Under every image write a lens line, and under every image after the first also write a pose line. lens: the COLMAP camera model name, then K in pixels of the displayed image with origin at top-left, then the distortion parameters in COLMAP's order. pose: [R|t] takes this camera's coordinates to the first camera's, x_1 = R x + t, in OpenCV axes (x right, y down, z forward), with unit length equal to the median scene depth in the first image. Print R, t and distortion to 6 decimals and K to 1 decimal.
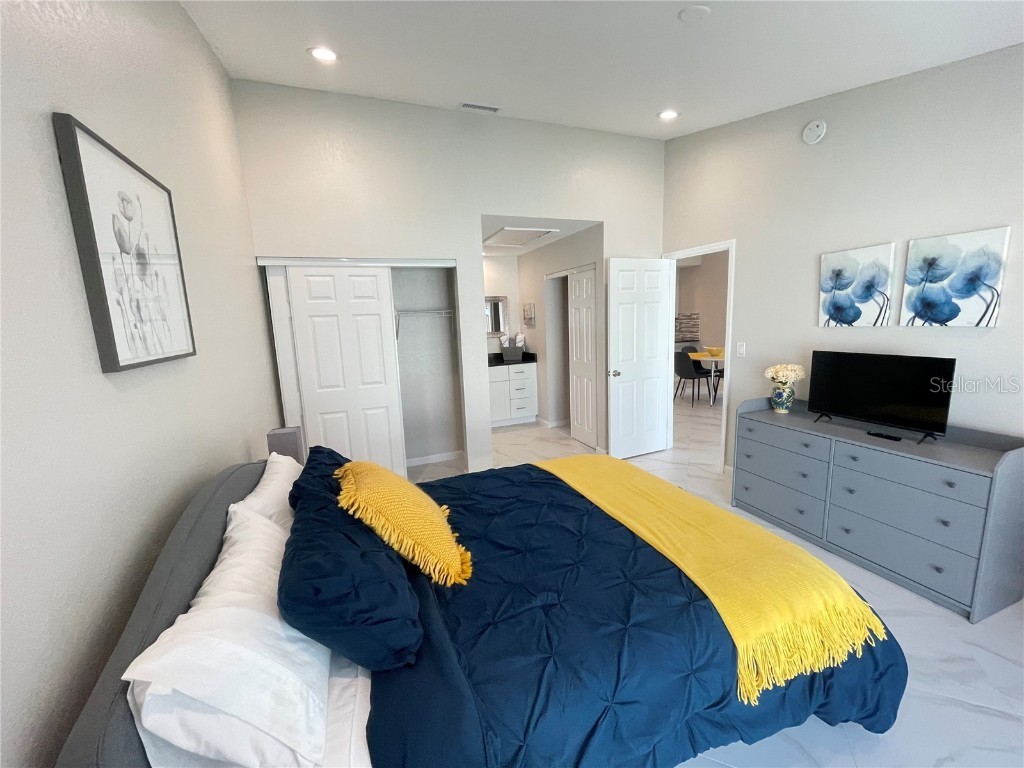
lens RADIAL K [[411.6, 0, 508.7], [0, 411.6, 385.4], [0, 0, 1]] dist [-0.004150, 0.001164]
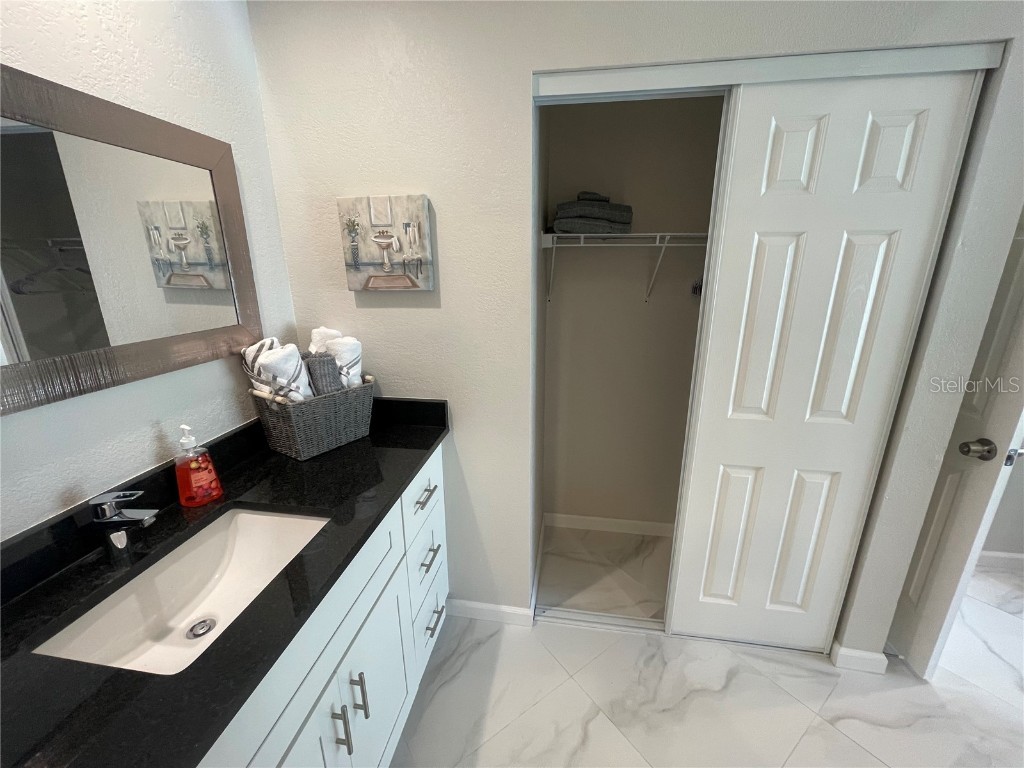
lens RADIAL K [[411.6, 0, 504.6], [0, 411.6, 385.1], [0, 0, 1]] dist [-0.004150, 0.001164]
pose [[0.495604, -0.197196, 0.845866, -0.137060], [0.120106, 0.980089, 0.158115, -0.125937], [-0.860204, 0.023231, 0.509421, 0.832810]]
